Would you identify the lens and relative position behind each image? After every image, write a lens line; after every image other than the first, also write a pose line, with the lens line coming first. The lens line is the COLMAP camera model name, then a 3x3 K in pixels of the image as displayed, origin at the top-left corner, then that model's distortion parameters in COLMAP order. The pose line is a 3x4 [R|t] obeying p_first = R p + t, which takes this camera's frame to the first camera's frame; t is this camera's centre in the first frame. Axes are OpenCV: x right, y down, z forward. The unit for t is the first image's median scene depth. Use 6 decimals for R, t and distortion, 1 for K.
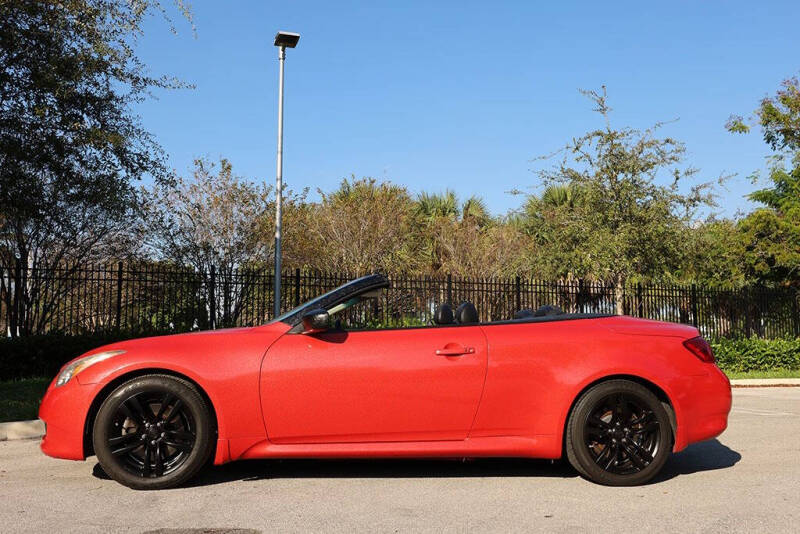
lens RADIAL K [[842.6, 0, 411.2], [0, 842.6, 270.7], [0, 0, 1]] dist [0.012038, 0.031451]
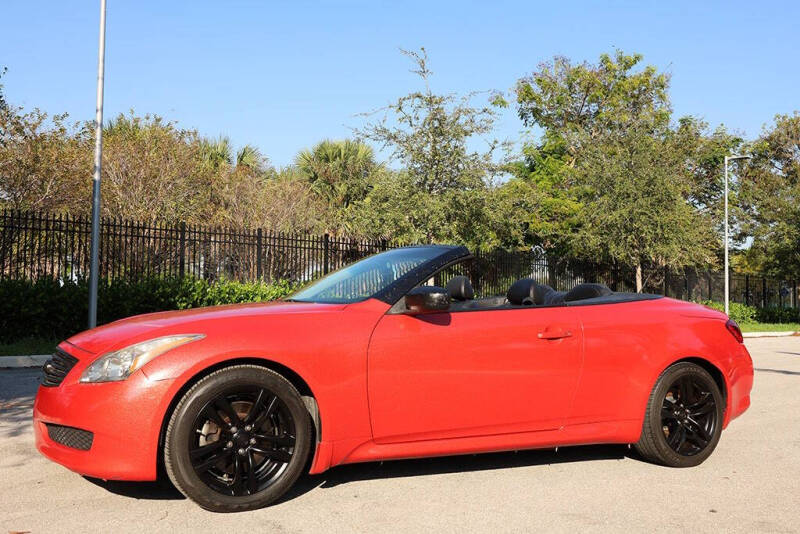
lens RADIAL K [[831.9, 0, 400.0], [0, 831.9, 267.0], [0, 0, 1]] dist [0.001215, 0.017607]
pose [[0.920023, 0.029147, 0.390779, -0.201023], [-0.051649, 0.997550, 0.047193, -0.005813], [-0.388446, -0.063602, 0.919274, 0.098313]]
